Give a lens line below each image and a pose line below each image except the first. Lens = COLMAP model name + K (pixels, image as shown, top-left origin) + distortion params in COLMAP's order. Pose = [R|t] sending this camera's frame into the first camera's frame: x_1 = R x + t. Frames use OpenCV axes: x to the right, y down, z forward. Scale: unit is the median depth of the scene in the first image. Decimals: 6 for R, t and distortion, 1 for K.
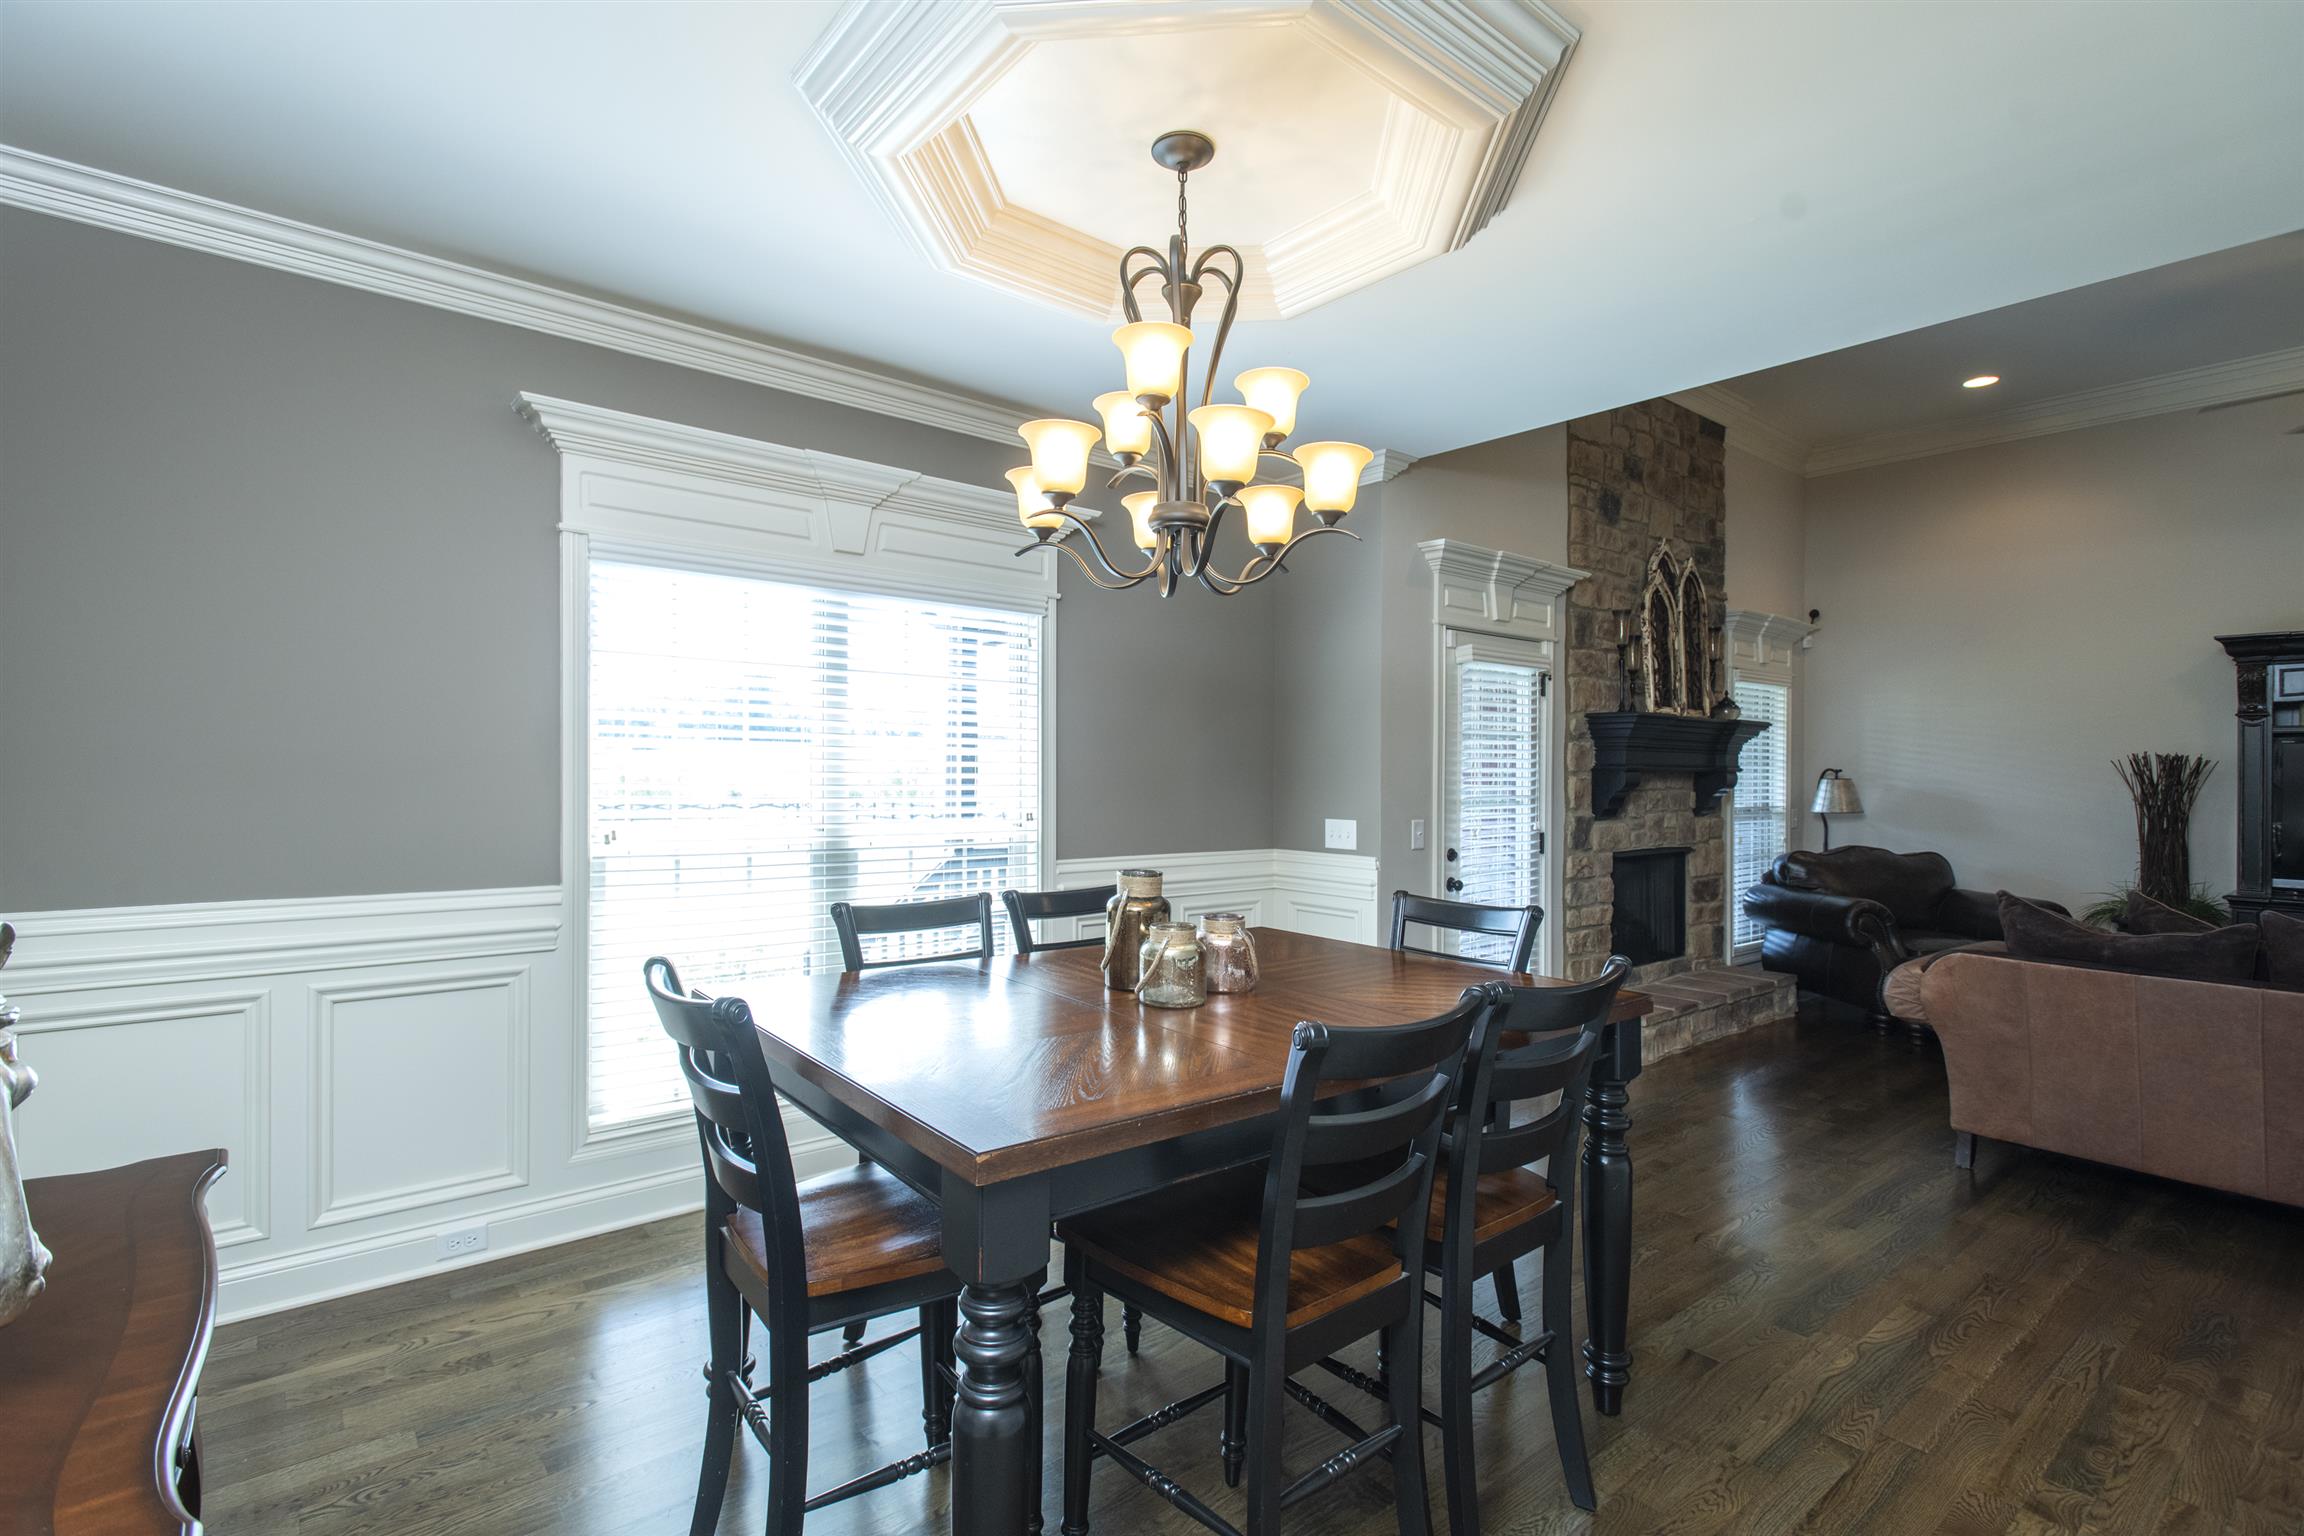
lens RADIAL K [[1058.4, 0, 1128.5], [0, 1058.4, 770.0], [0, 0, 1]] dist [0.015626, -0.003346]
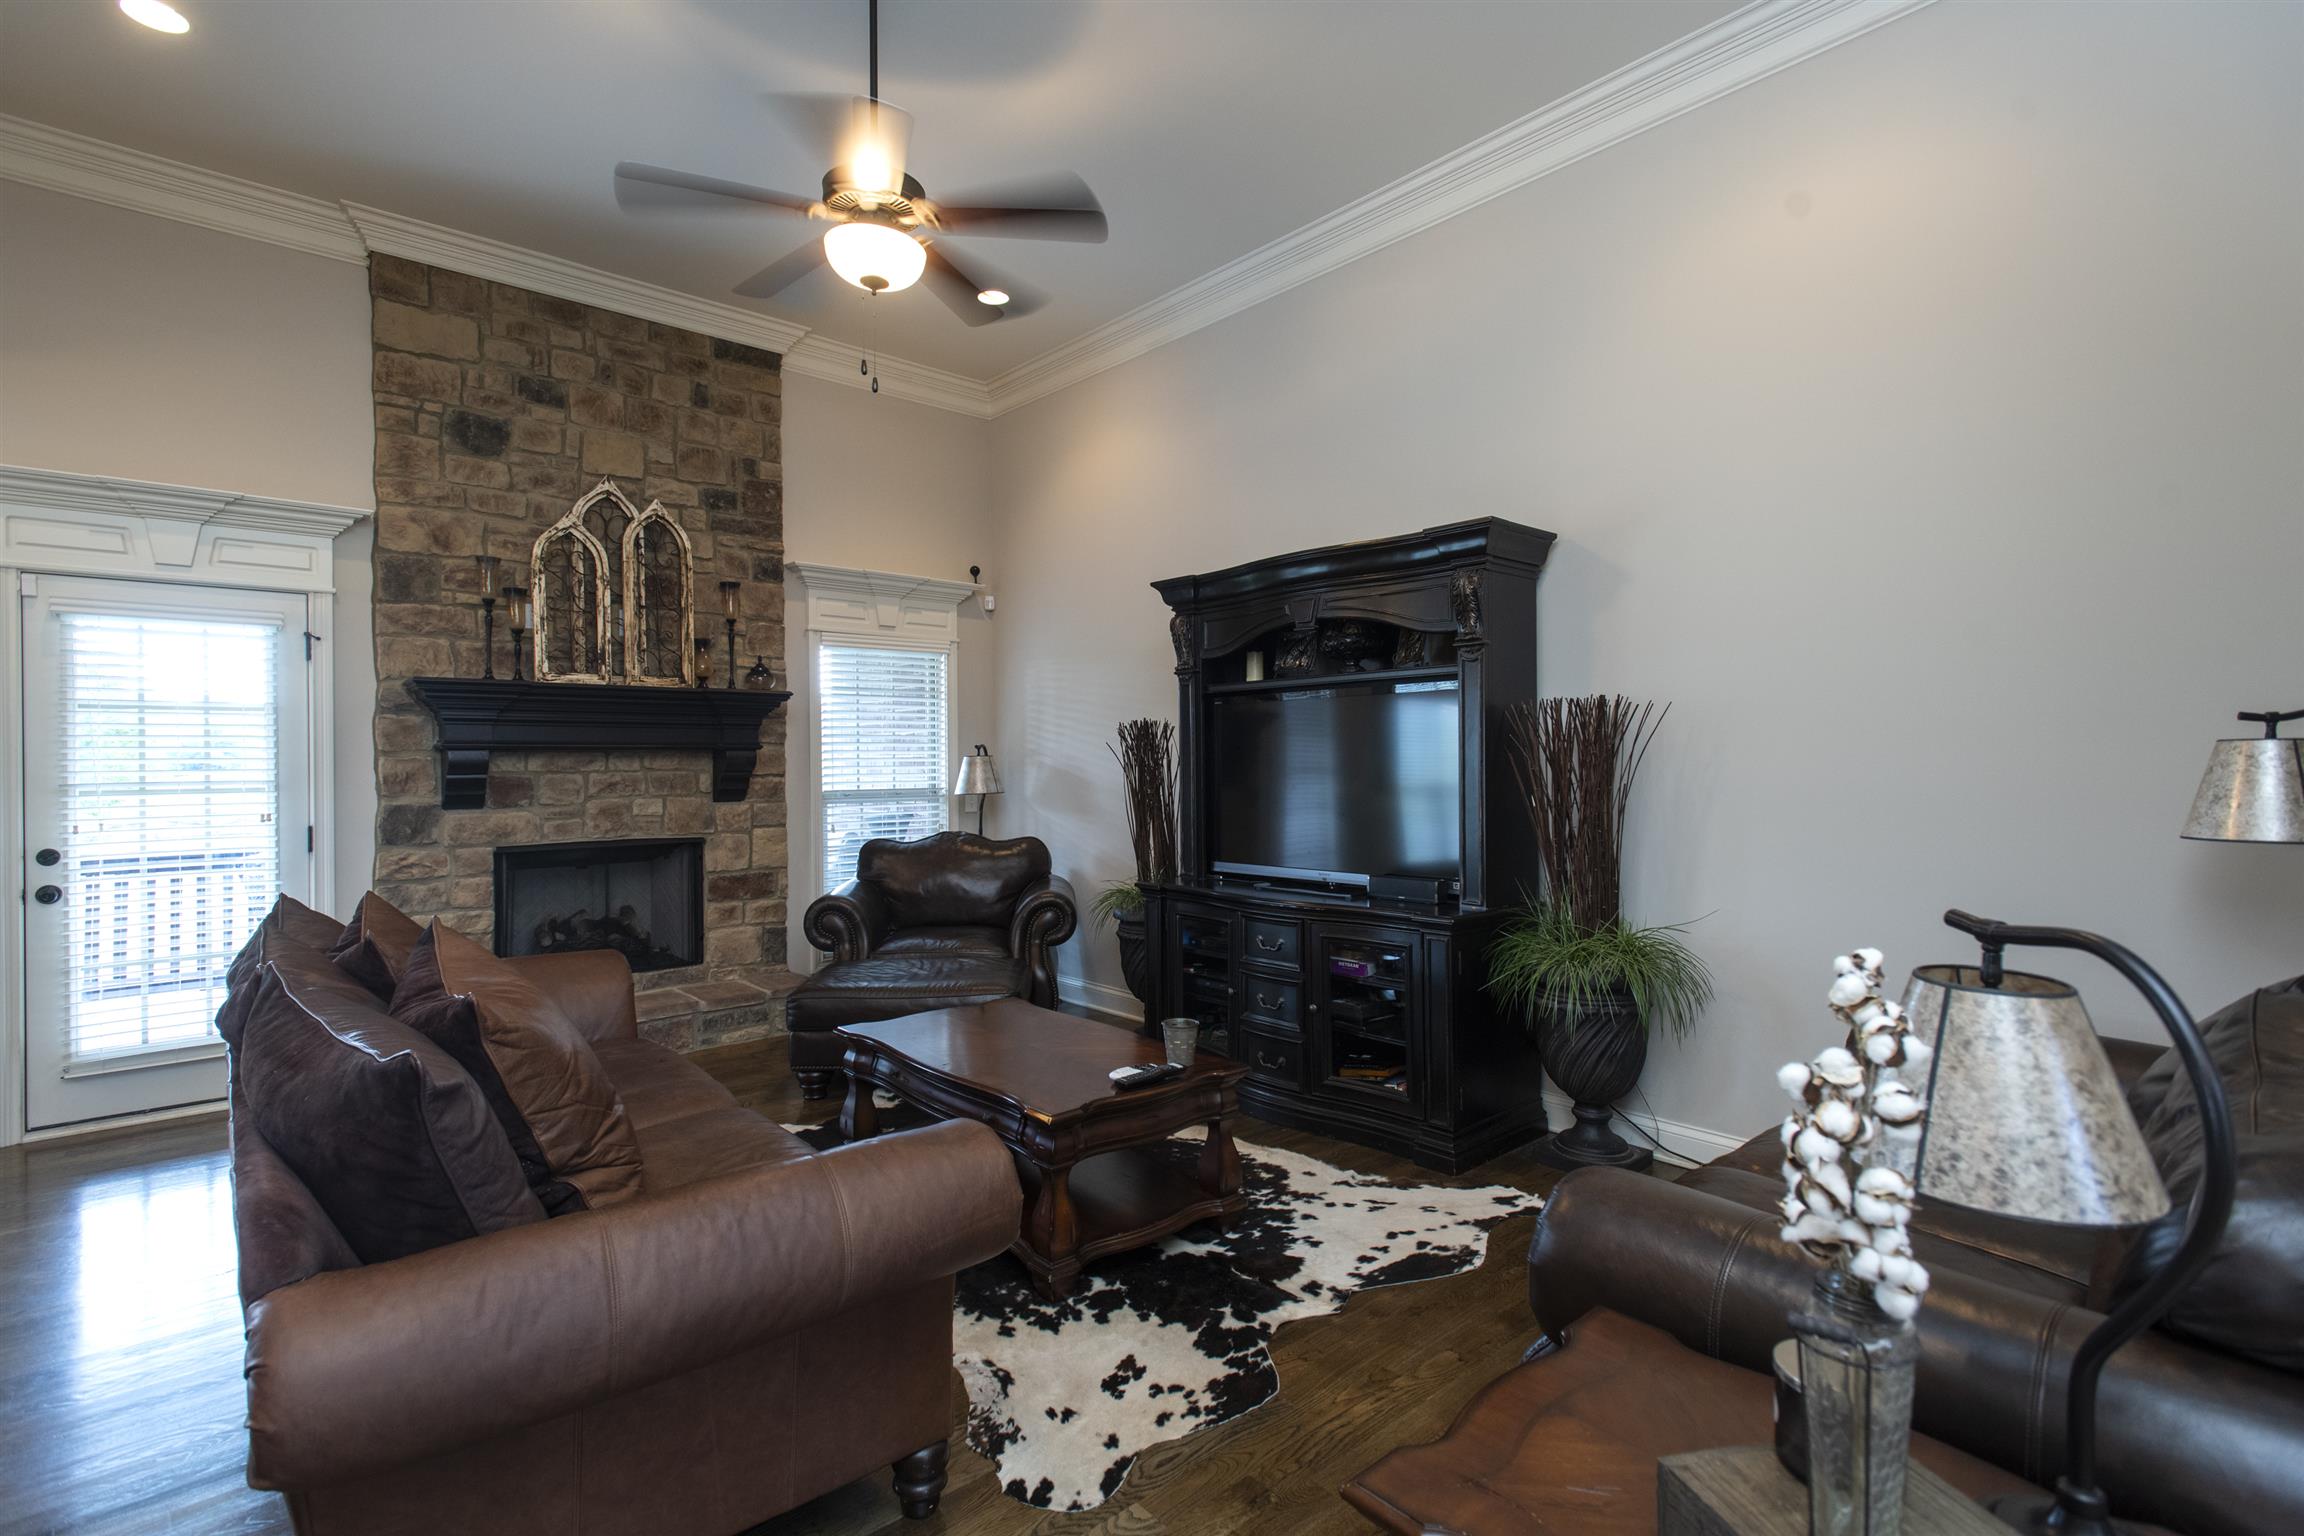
lens RADIAL K [[1058.4, 0, 1167.1], [0, 1058.4, 781.5], [0, 0, 1]] dist [0.015626, -0.003346]
pose [[0.999630, -0.016067, 0.021931, 1.004521], [0.015638, 0.999686, 0.019598, 0.018140], [-0.022239, -0.019247, 0.999567, 0.149849]]
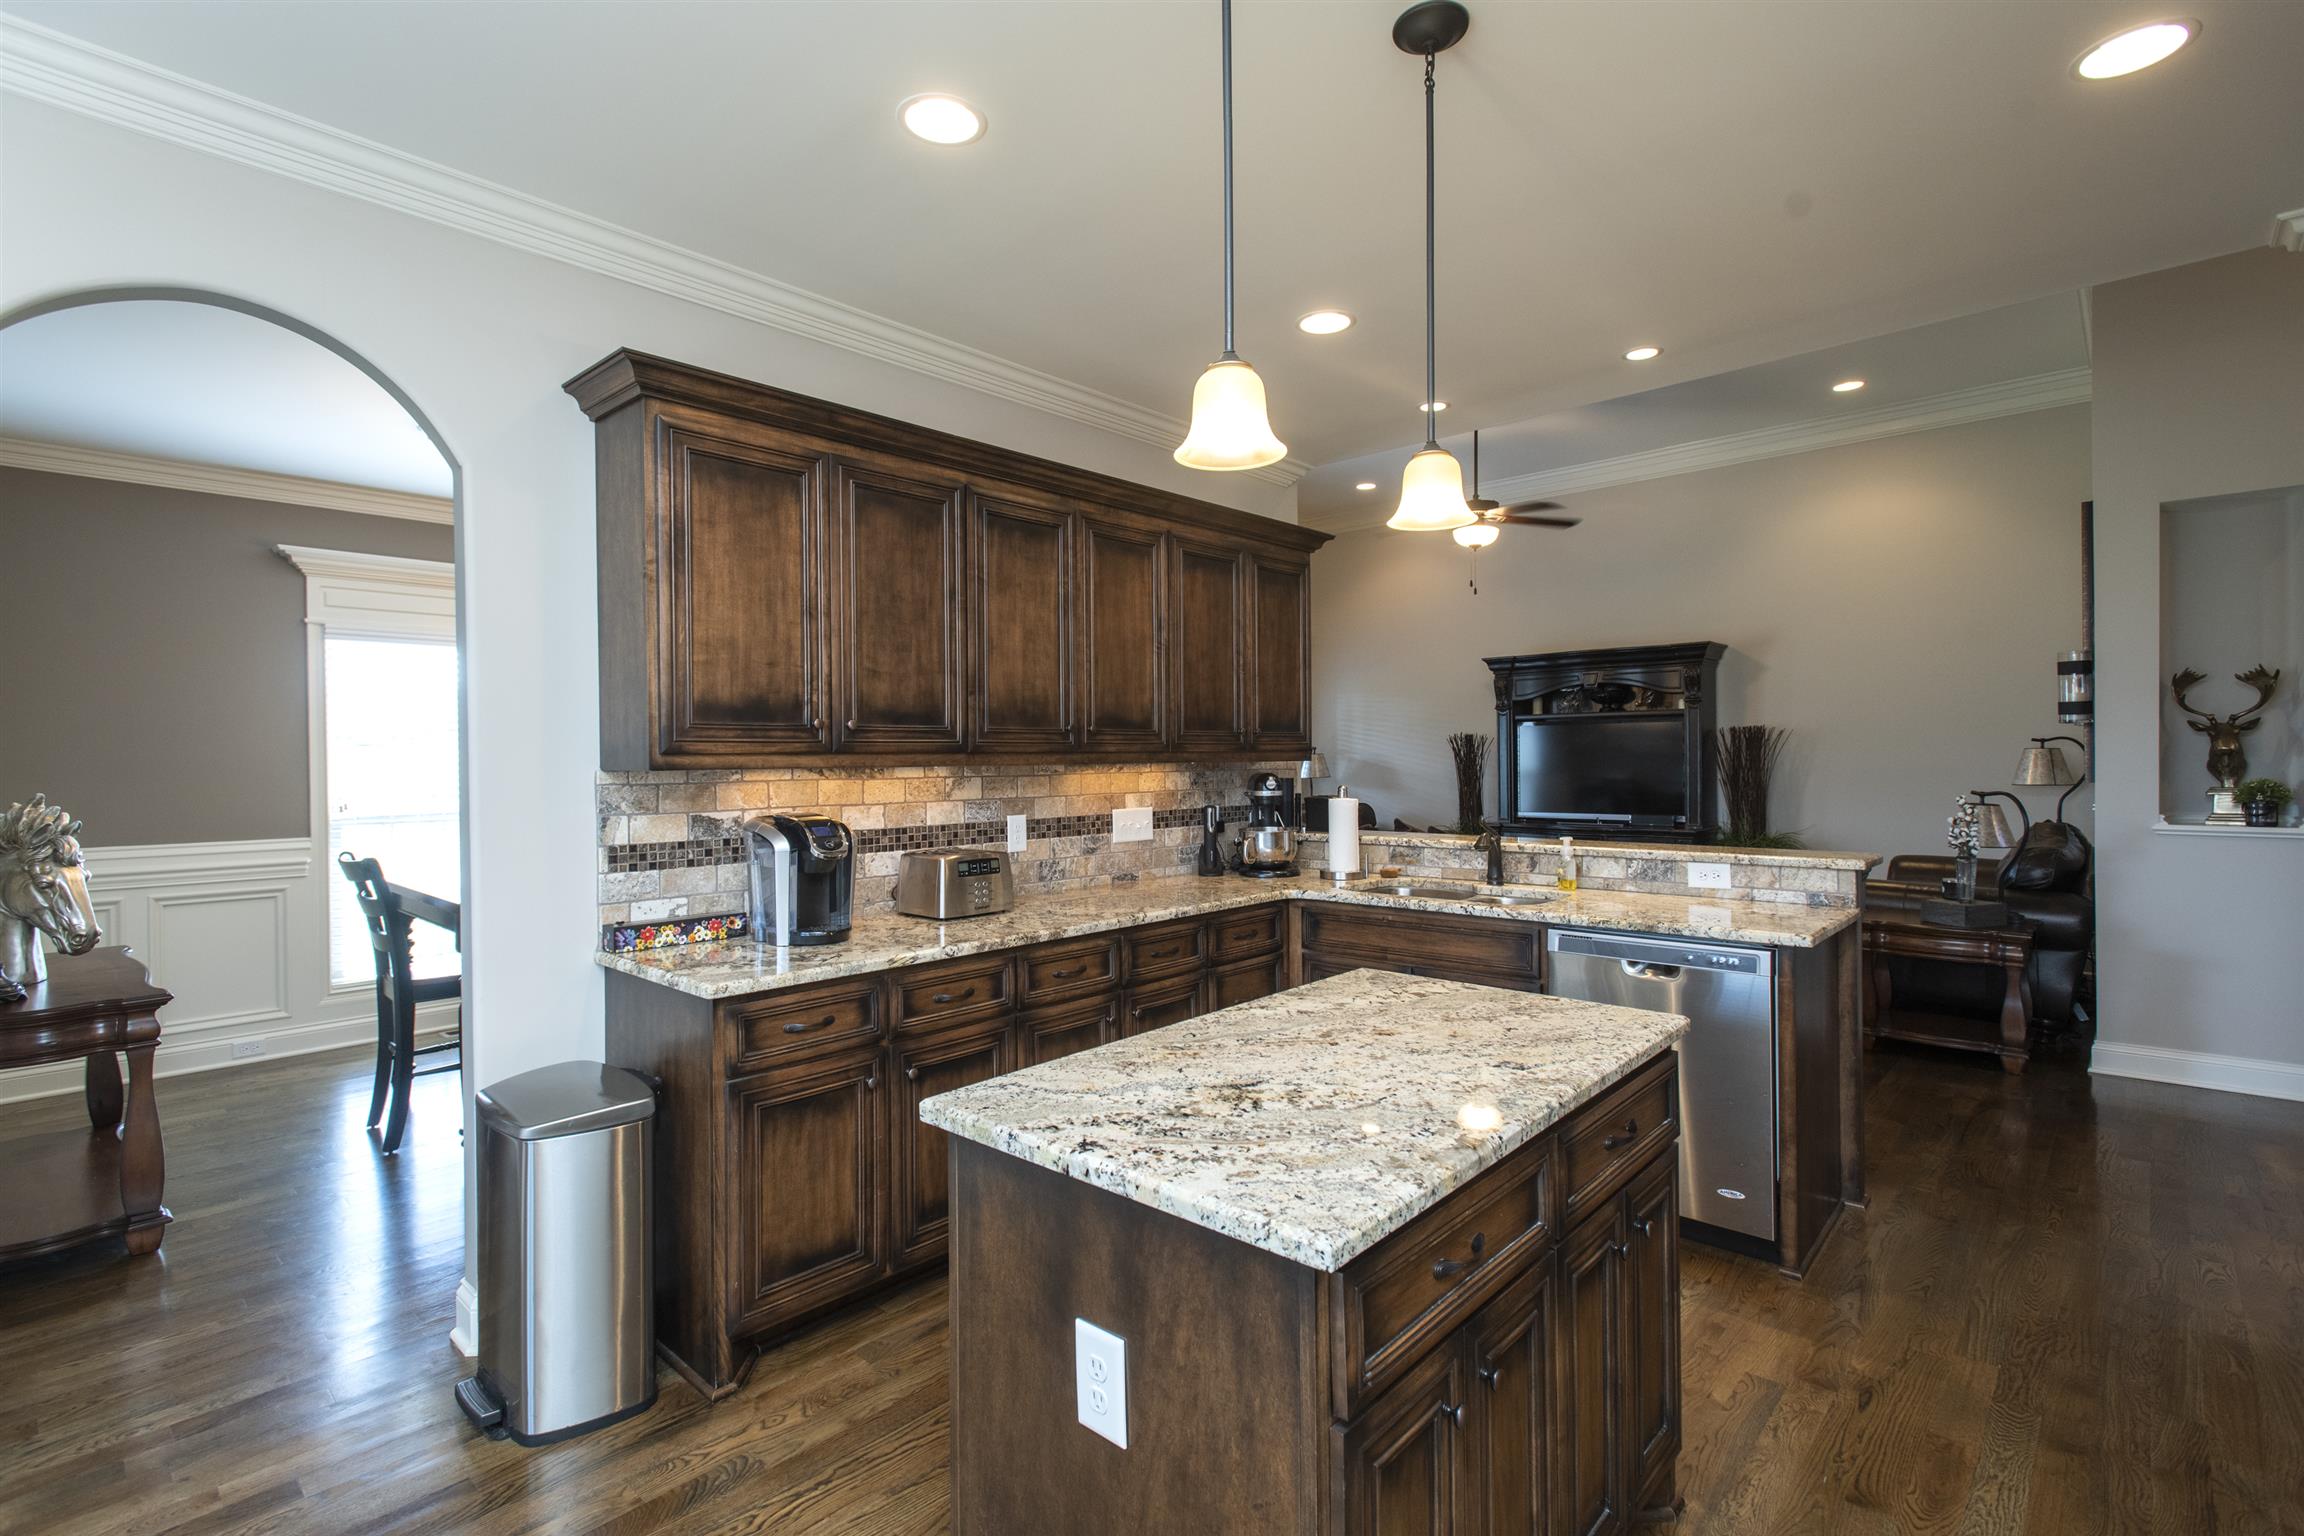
lens RADIAL K [[1058.4, 0, 1118.7], [0, 1058.4, 751.8], [0, 0, 1]] dist [0.015626, -0.003346]
pose [[0.991373, -0.019826, 0.129565, 0.285006], [0.019897, 0.999802, 0.000747, -0.000686], [-0.129554, 0.001837, 0.991571, -0.461754]]
